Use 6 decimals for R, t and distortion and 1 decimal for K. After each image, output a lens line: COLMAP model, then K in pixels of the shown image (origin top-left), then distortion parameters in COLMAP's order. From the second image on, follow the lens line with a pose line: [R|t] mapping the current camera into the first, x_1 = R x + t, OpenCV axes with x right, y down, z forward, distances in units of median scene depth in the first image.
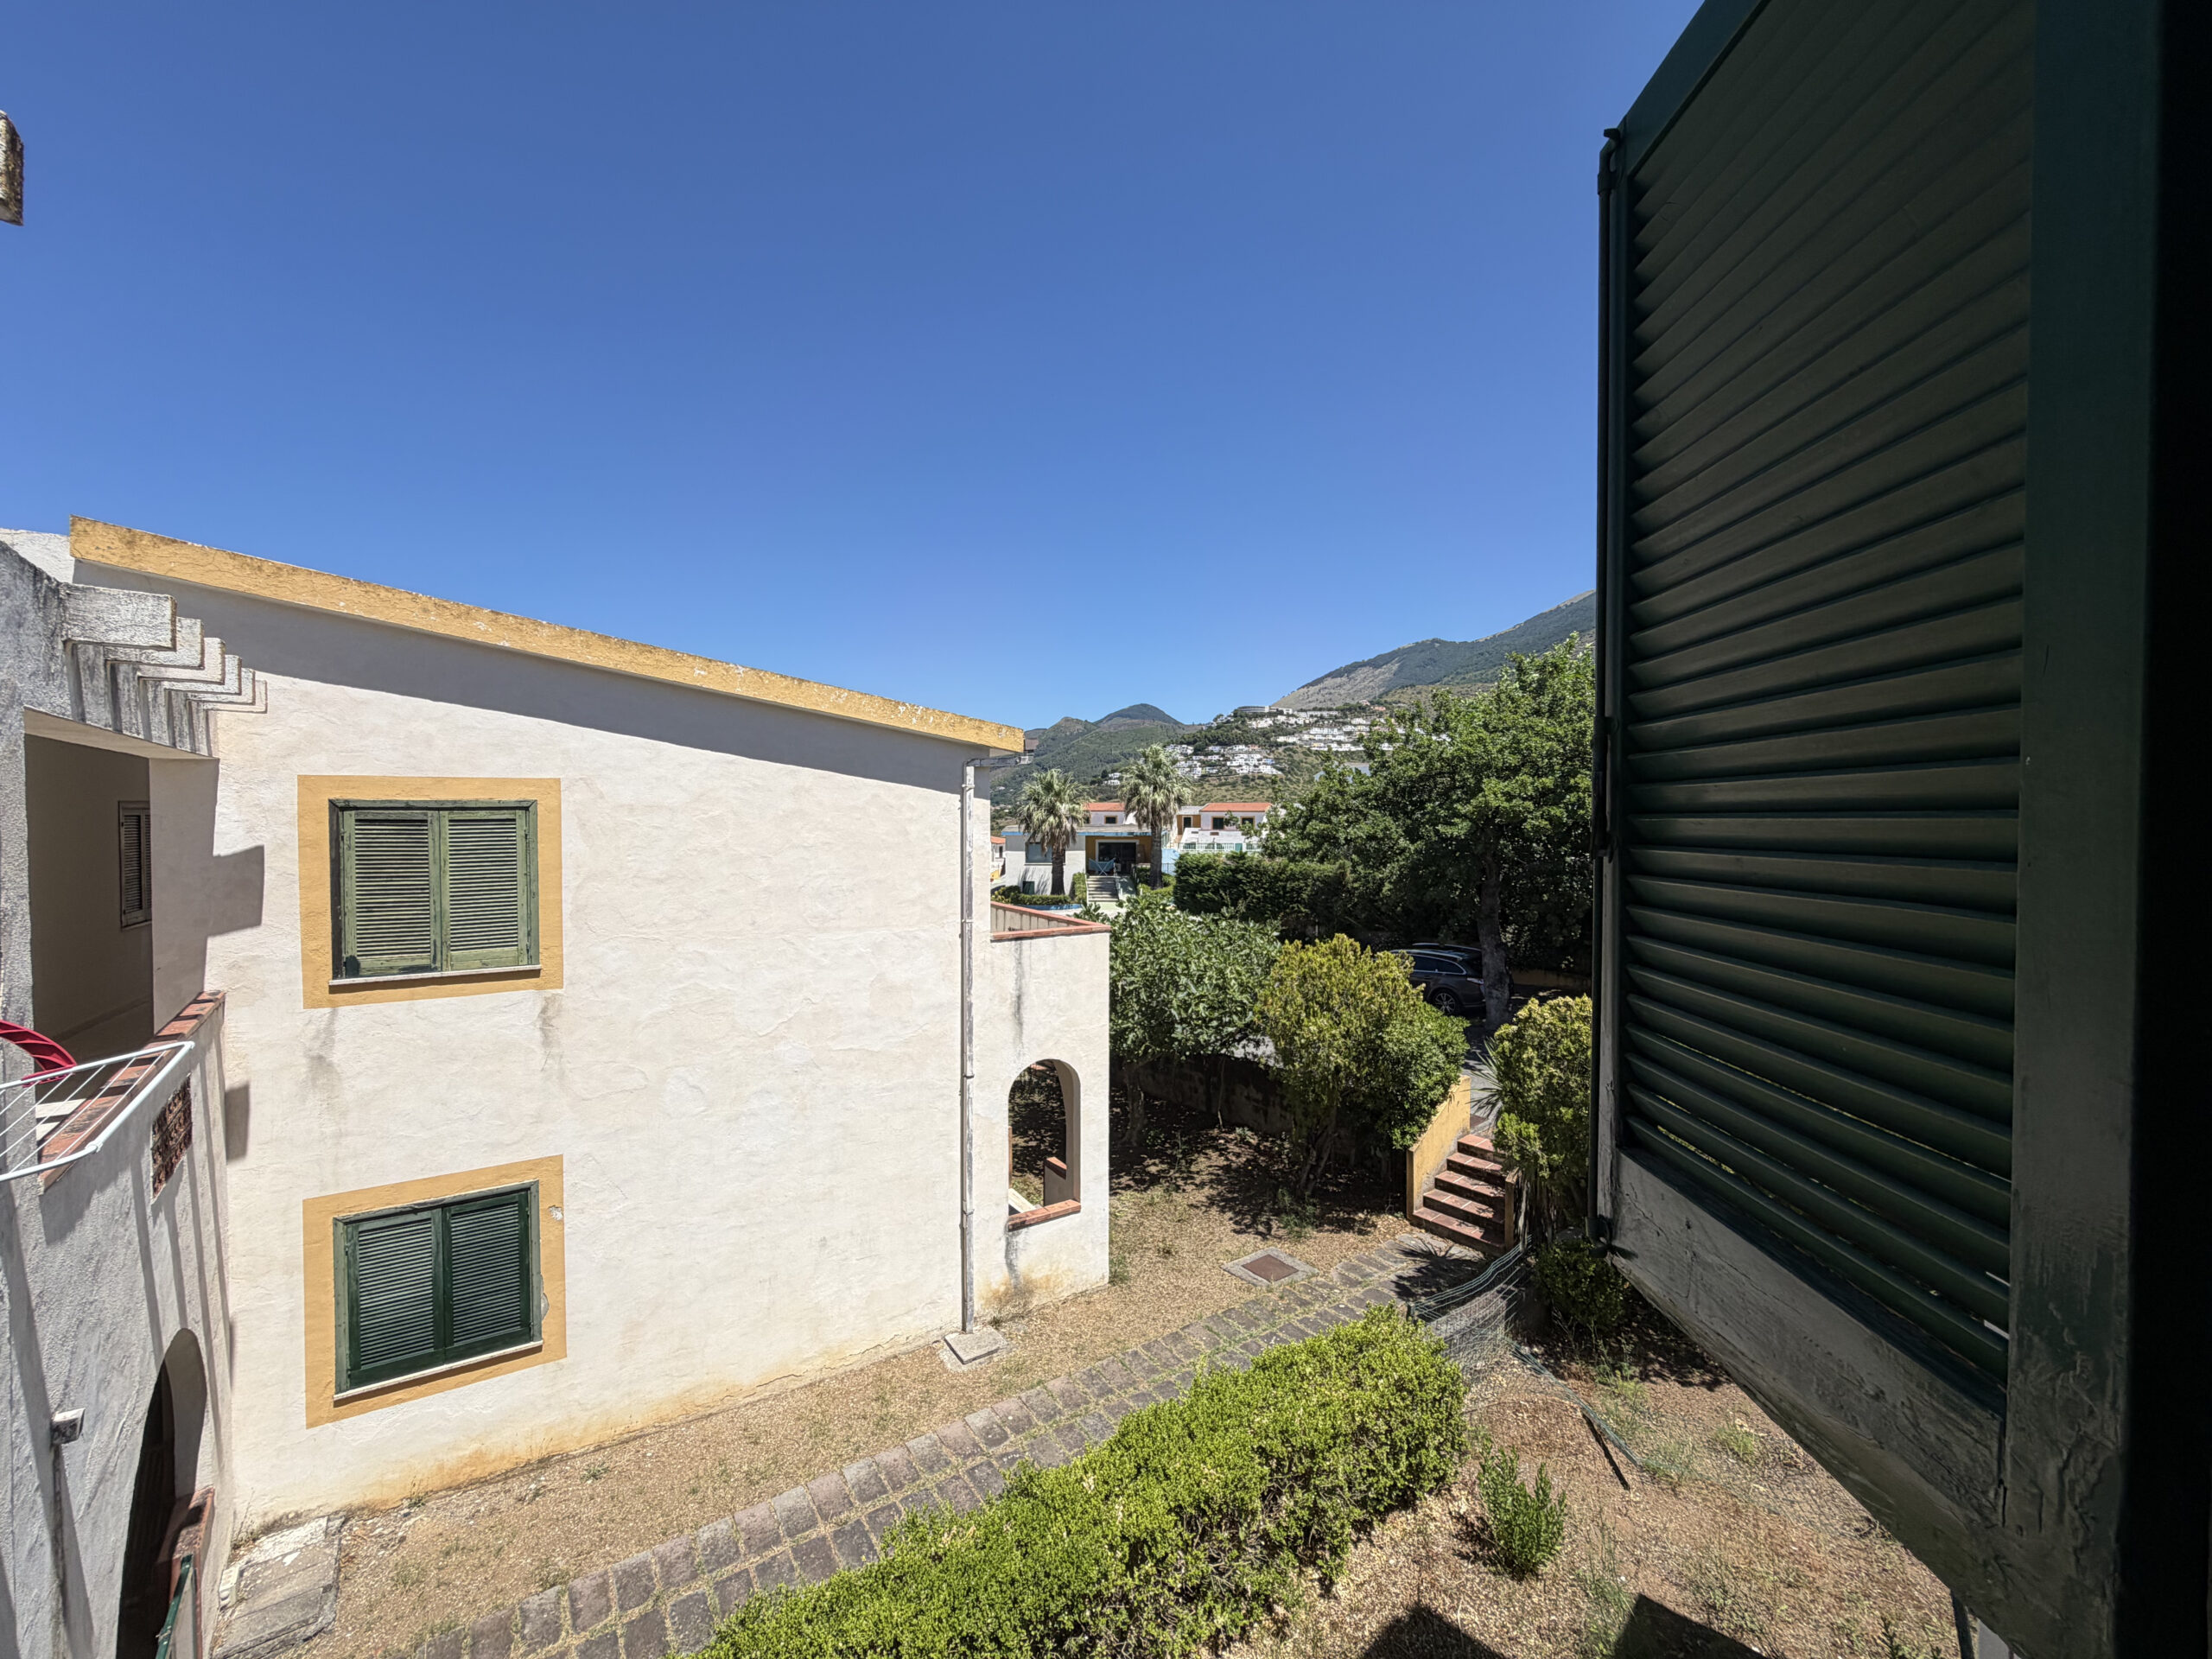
lens RADIAL K [[889.4, 0, 1106.0], [0, 889.4, 829.5], [0, 0, 1]] dist [0.001482, -0.000074]
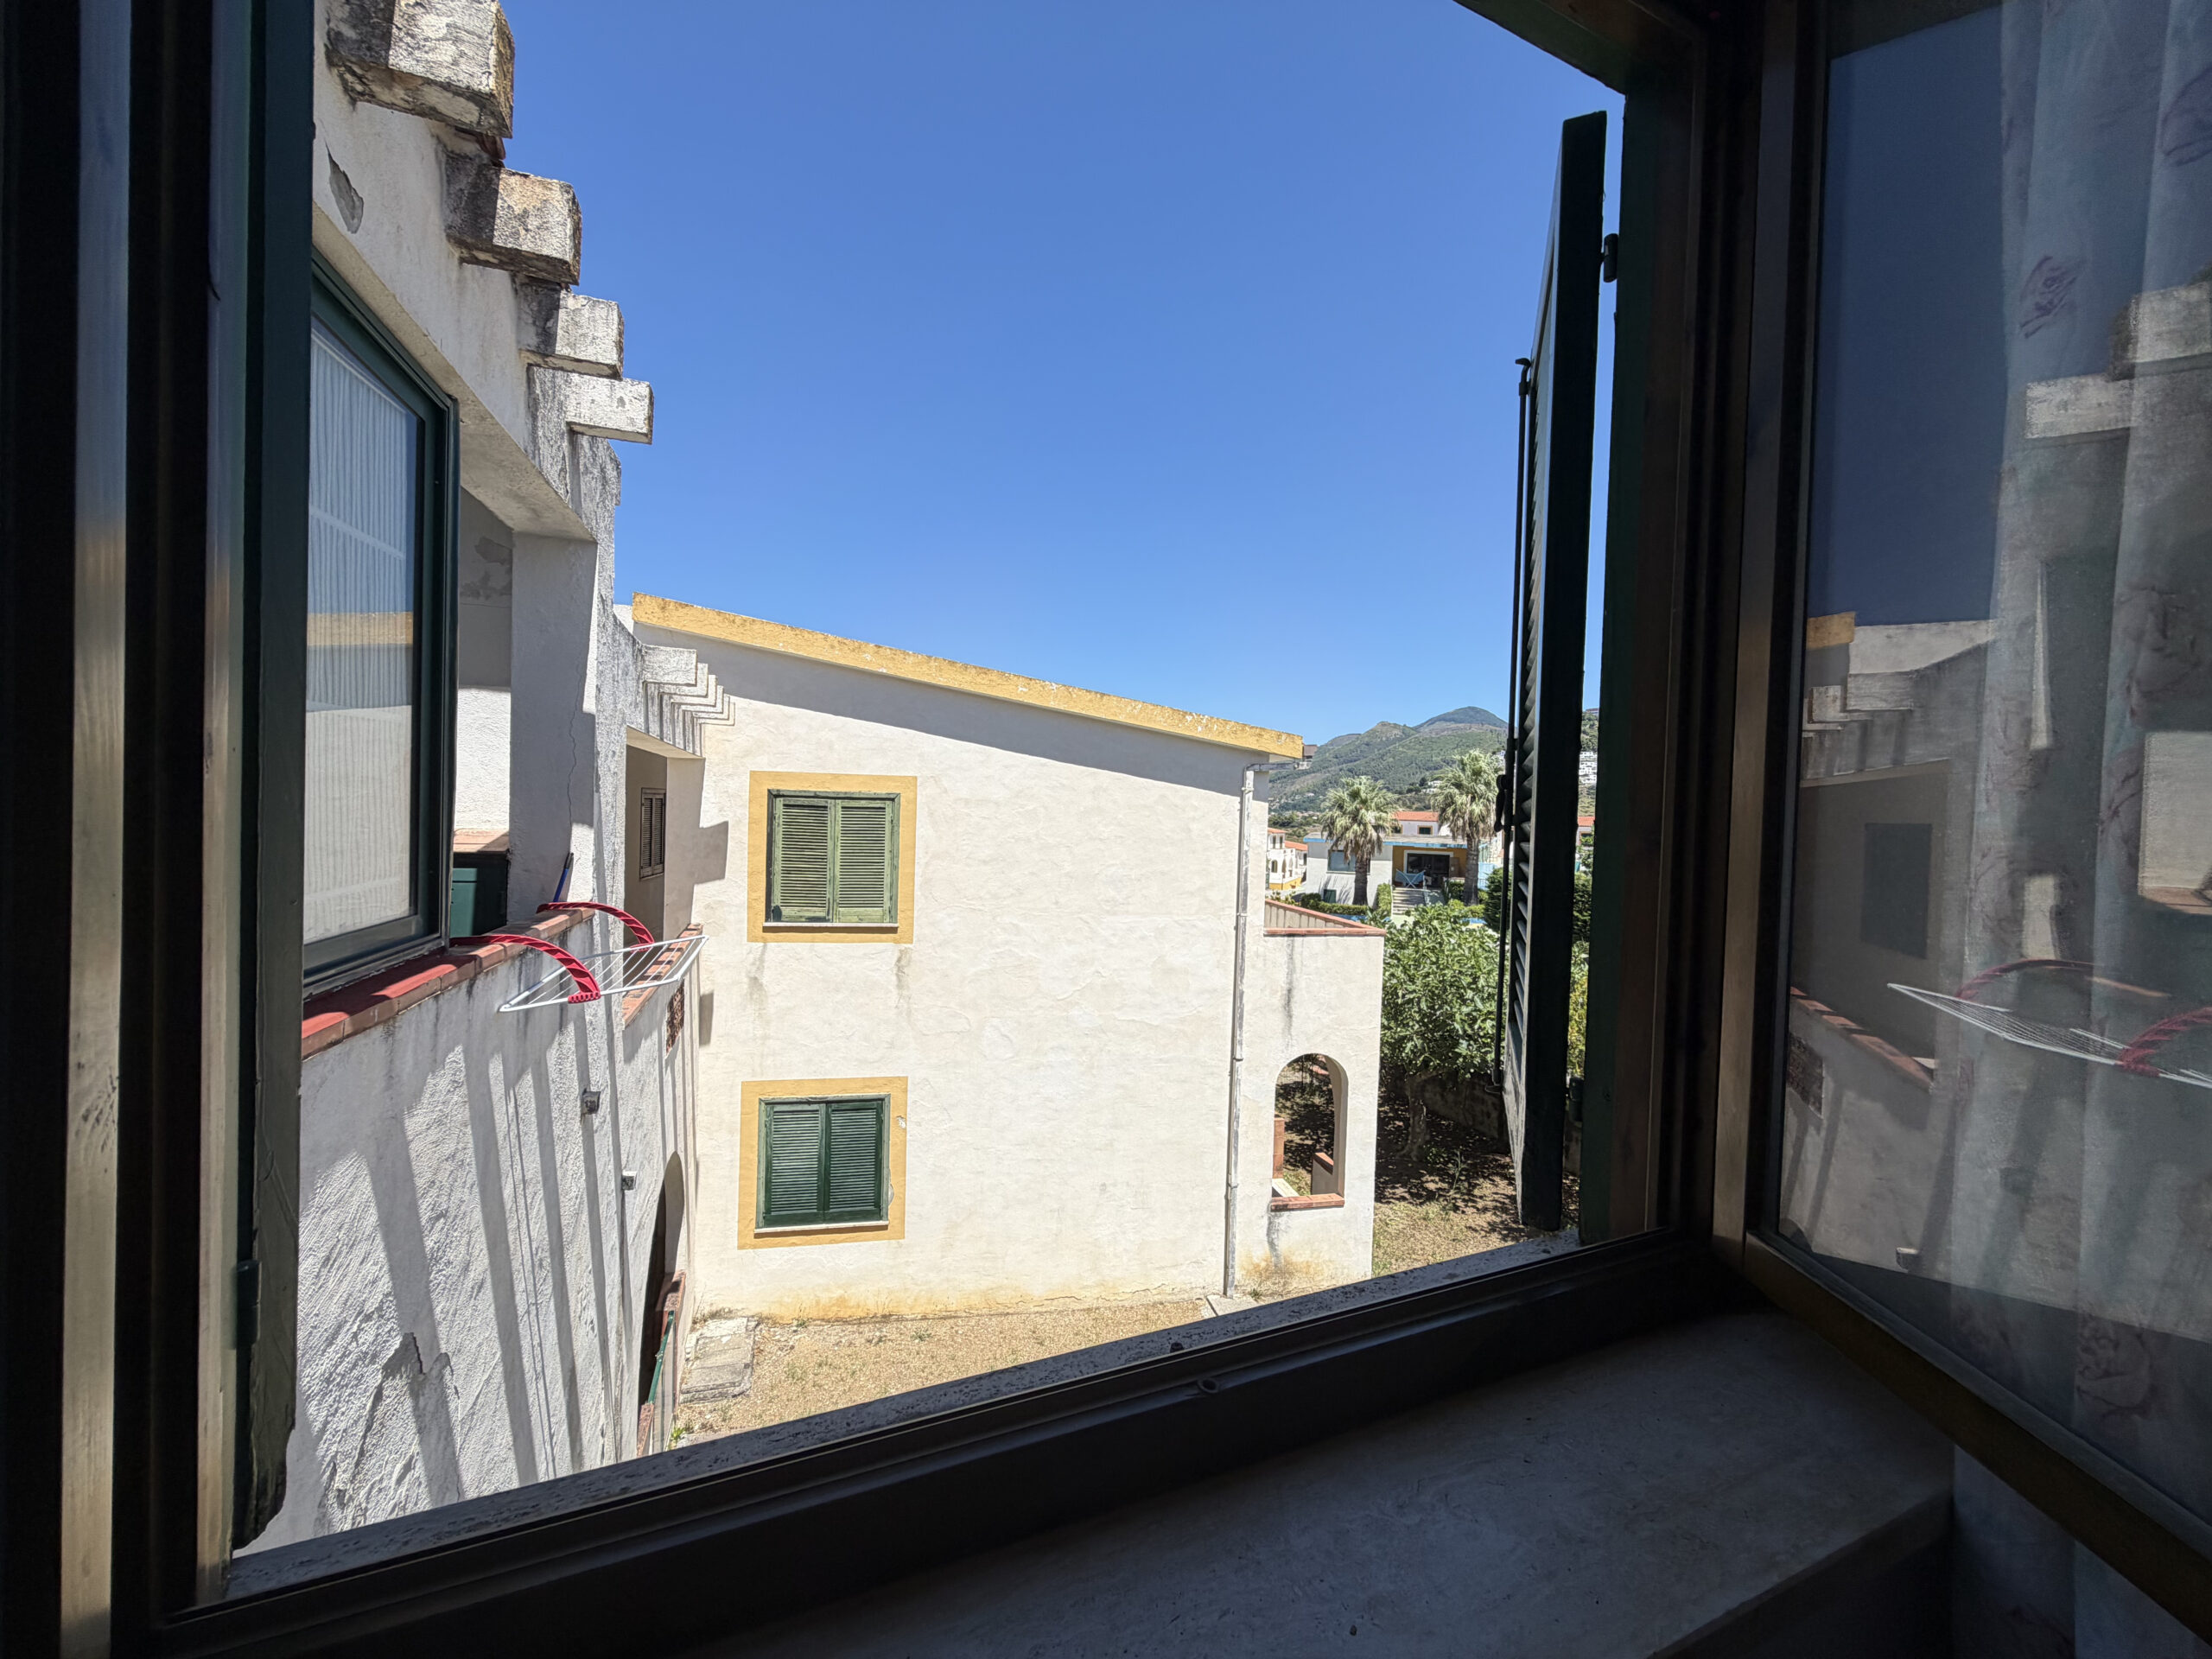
lens RADIAL K [[889.4, 0, 1106.0], [0, 889.4, 829.5], [0, 0, 1]] dist [0.001482, -0.000074]
pose [[0.941918, 0.035043, -0.334009, 0.054875], [-0.037009, 0.999315, 0.000477, 0.006899], [0.333796, 0.011912, 0.942570, -0.085354]]
